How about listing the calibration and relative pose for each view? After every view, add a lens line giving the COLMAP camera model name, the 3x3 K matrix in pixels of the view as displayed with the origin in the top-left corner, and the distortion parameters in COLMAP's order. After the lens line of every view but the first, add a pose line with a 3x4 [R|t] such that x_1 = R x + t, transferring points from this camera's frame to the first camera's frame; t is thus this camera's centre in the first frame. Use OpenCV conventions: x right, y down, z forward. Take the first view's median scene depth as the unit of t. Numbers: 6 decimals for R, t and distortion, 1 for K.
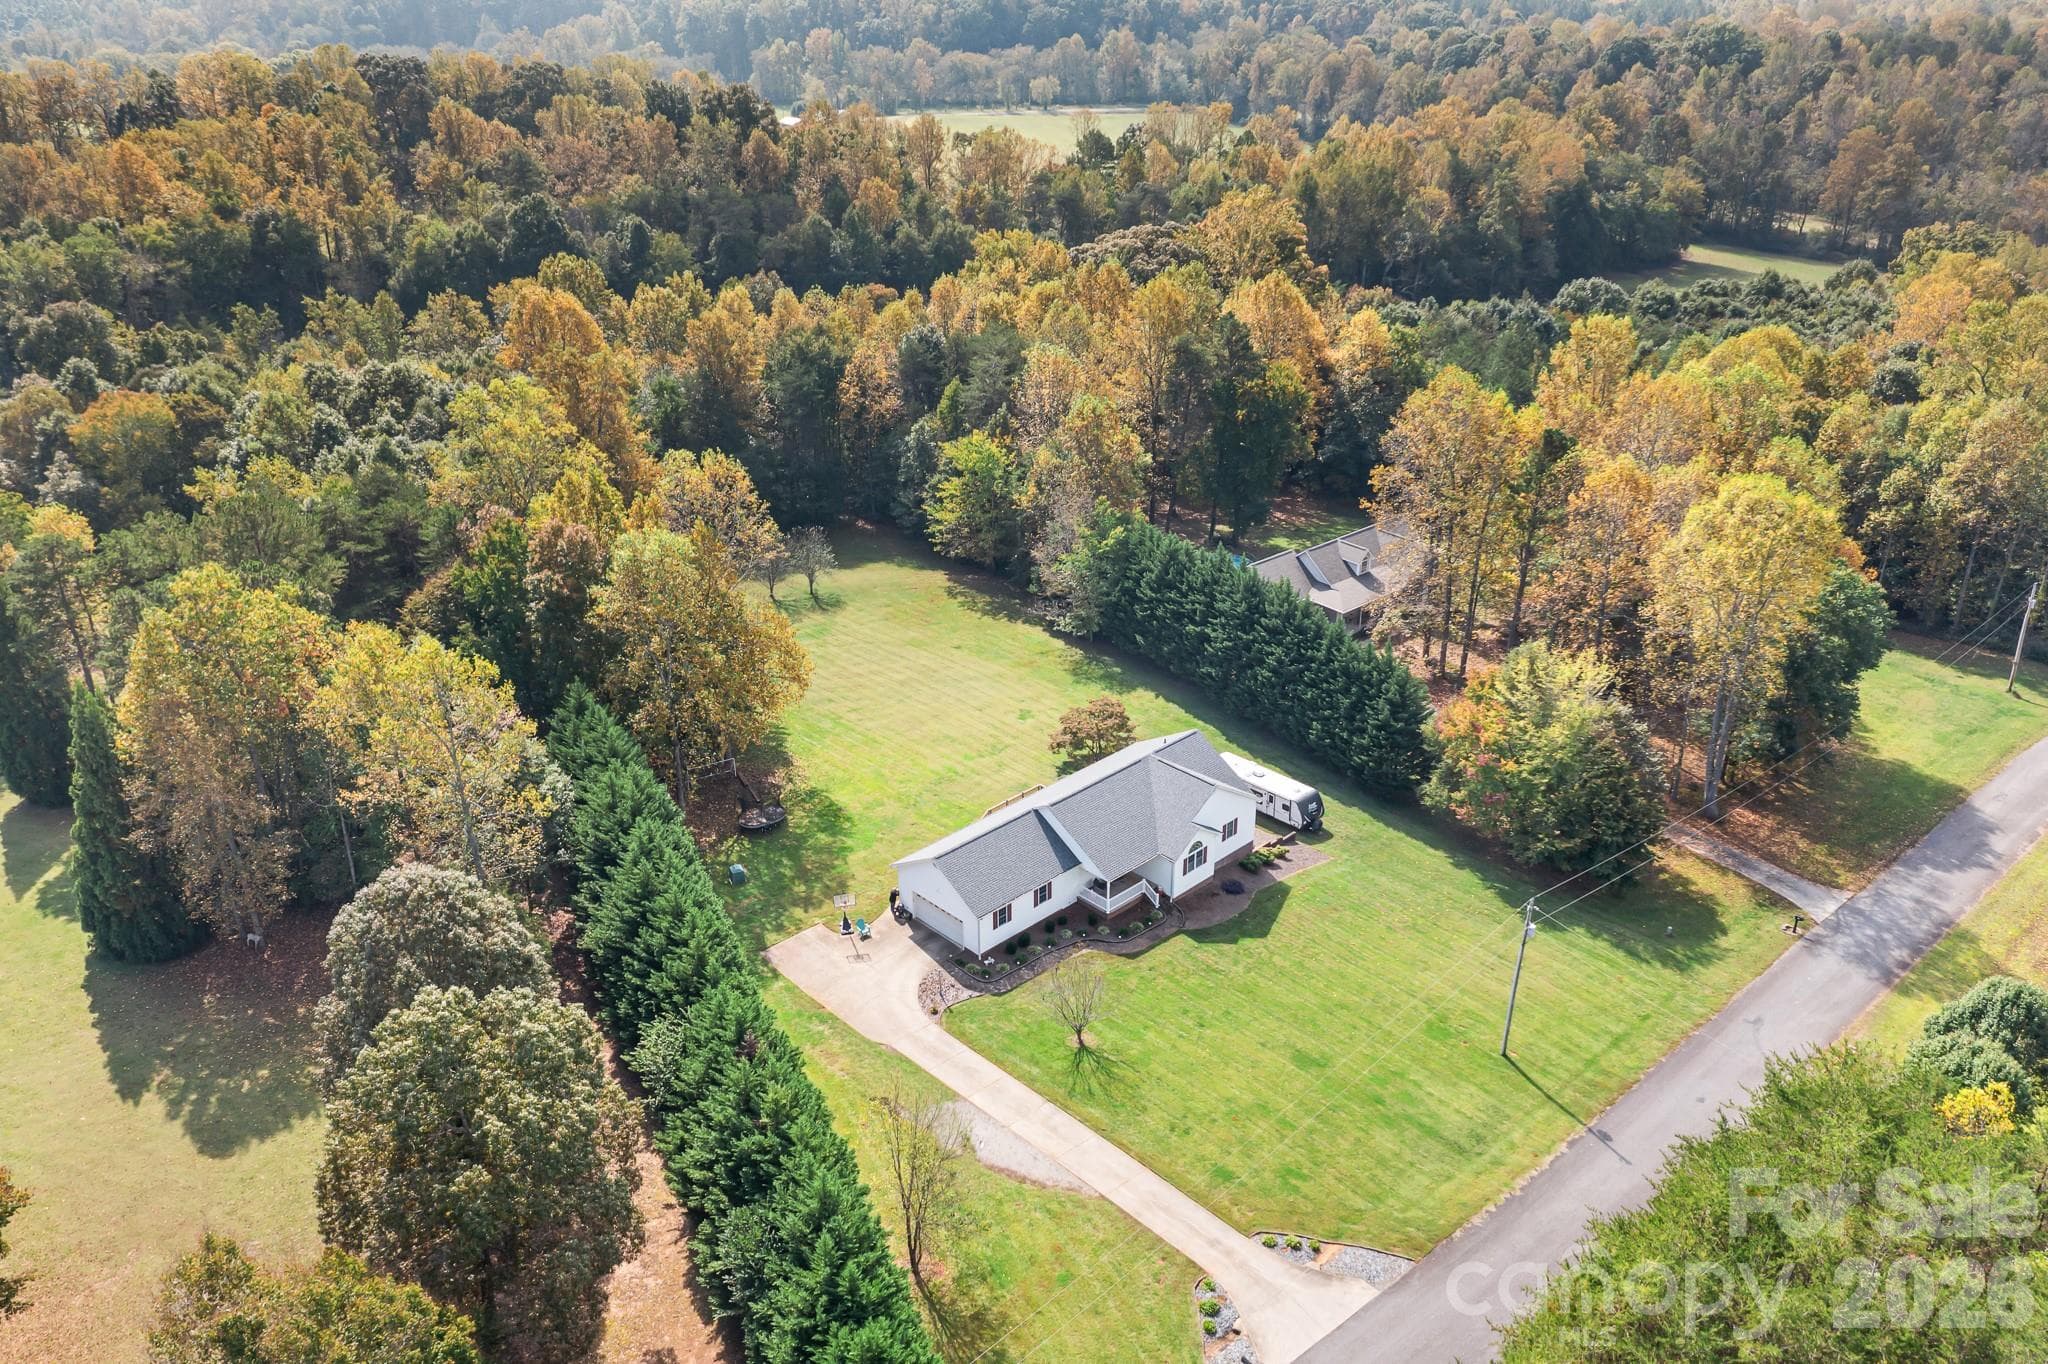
lens RADIAL K [[1619.4, 0, 1024.0], [0, 1619.4, 682.0], [0, 0, 1]] dist [-0.006790, -0.005794]
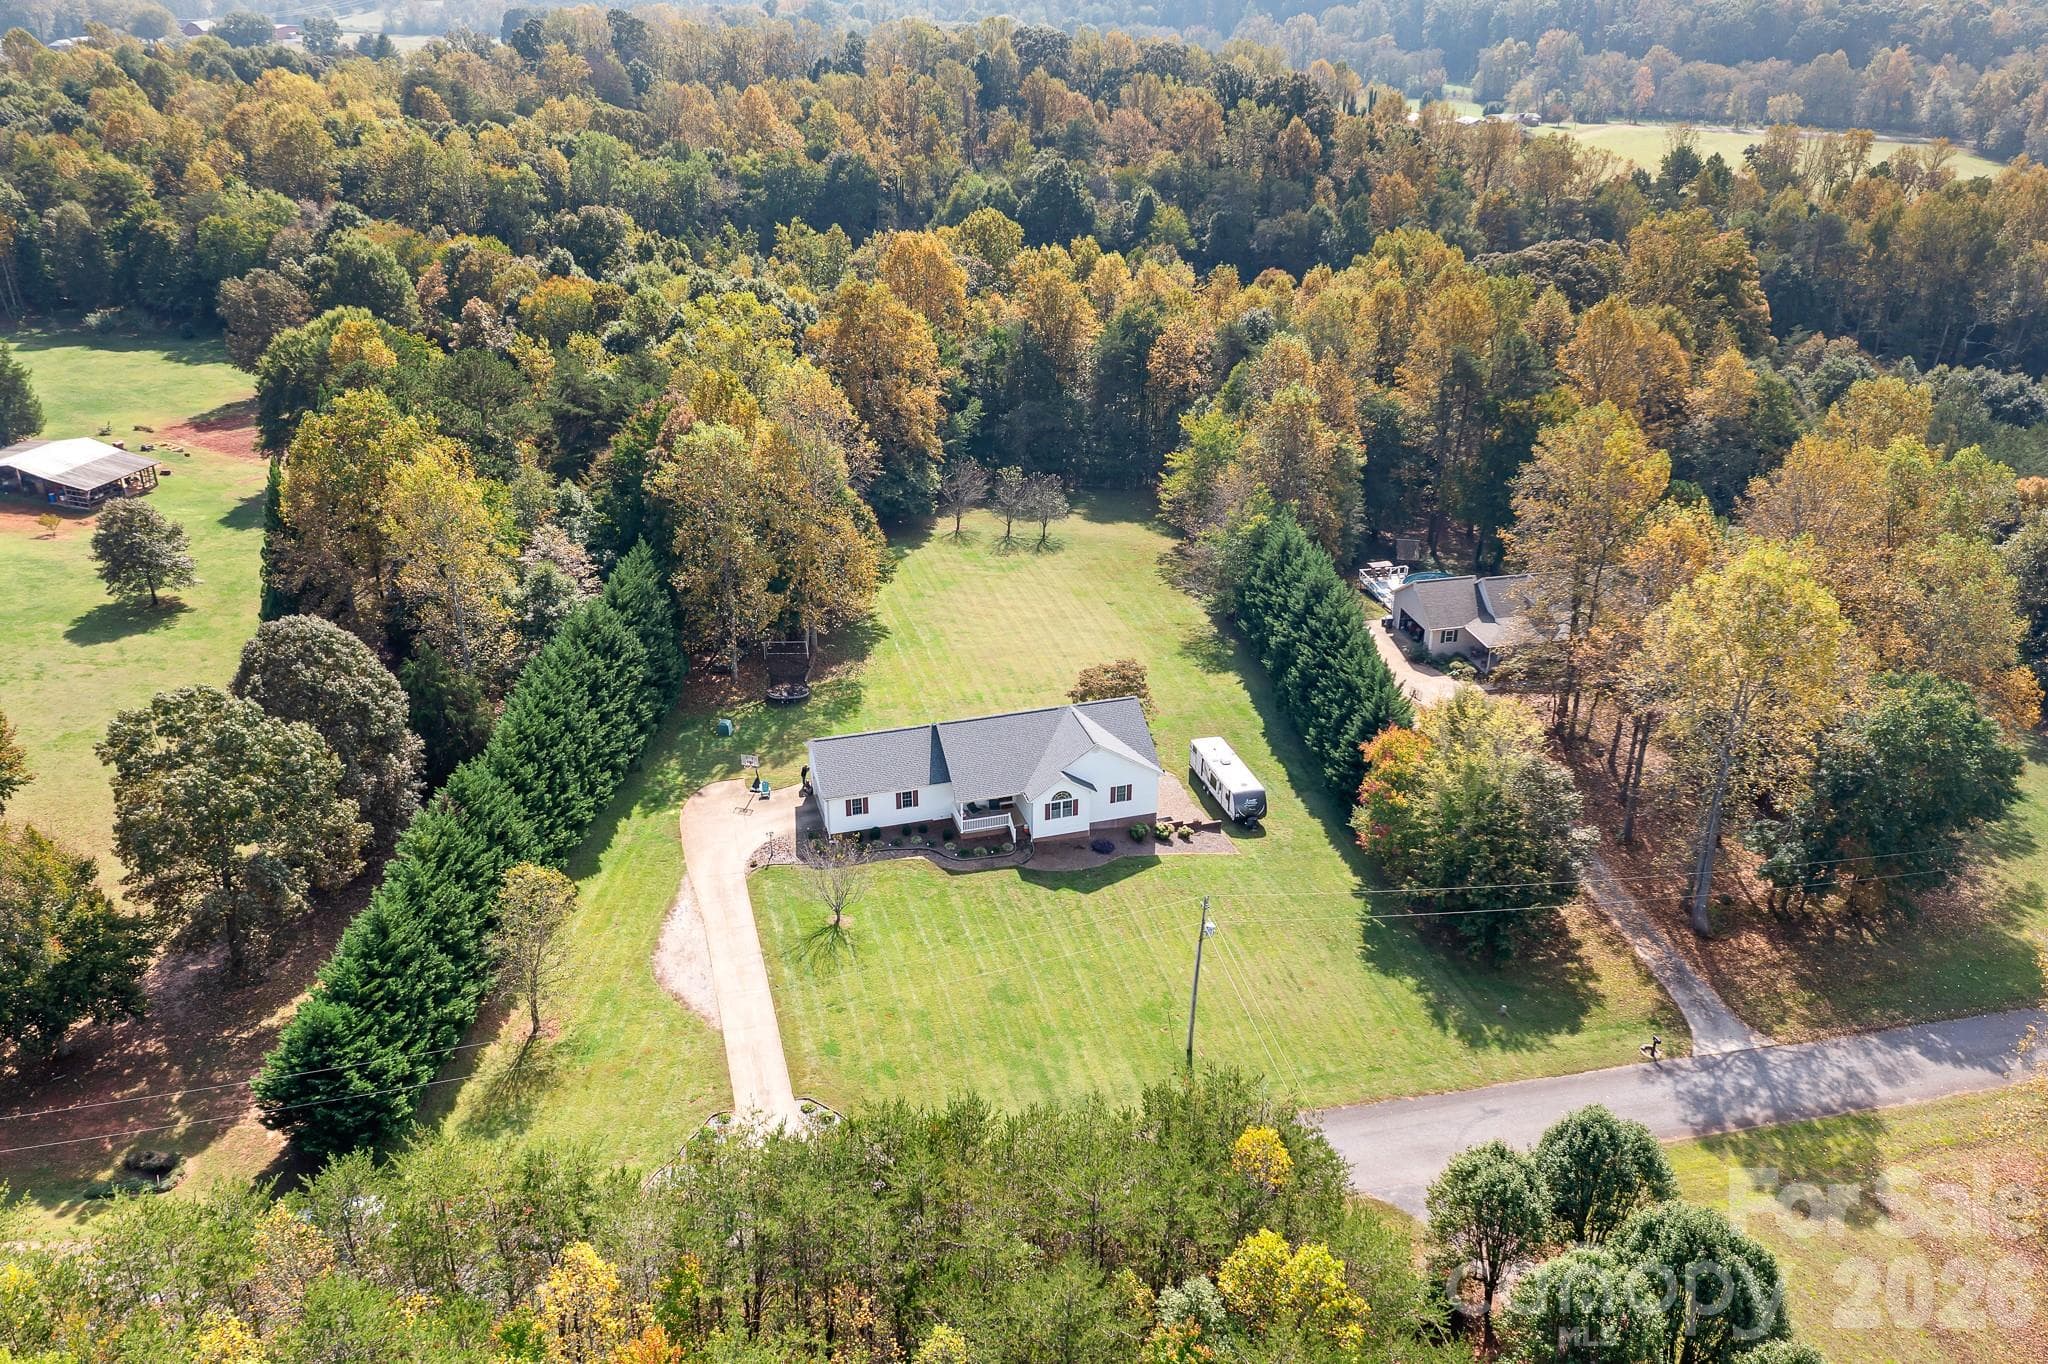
lens RADIAL K [[1619.4, 0, 1024.0], [0, 1619.4, 682.0], [0, 0, 1]] dist [-0.006790, -0.005794]
pose [[0.884954, 0.214520, -0.413324, 0.449582], [-0.213483, 0.975701, 0.049319, -0.014816], [0.413861, 0.044593, 0.909247, 0.031062]]
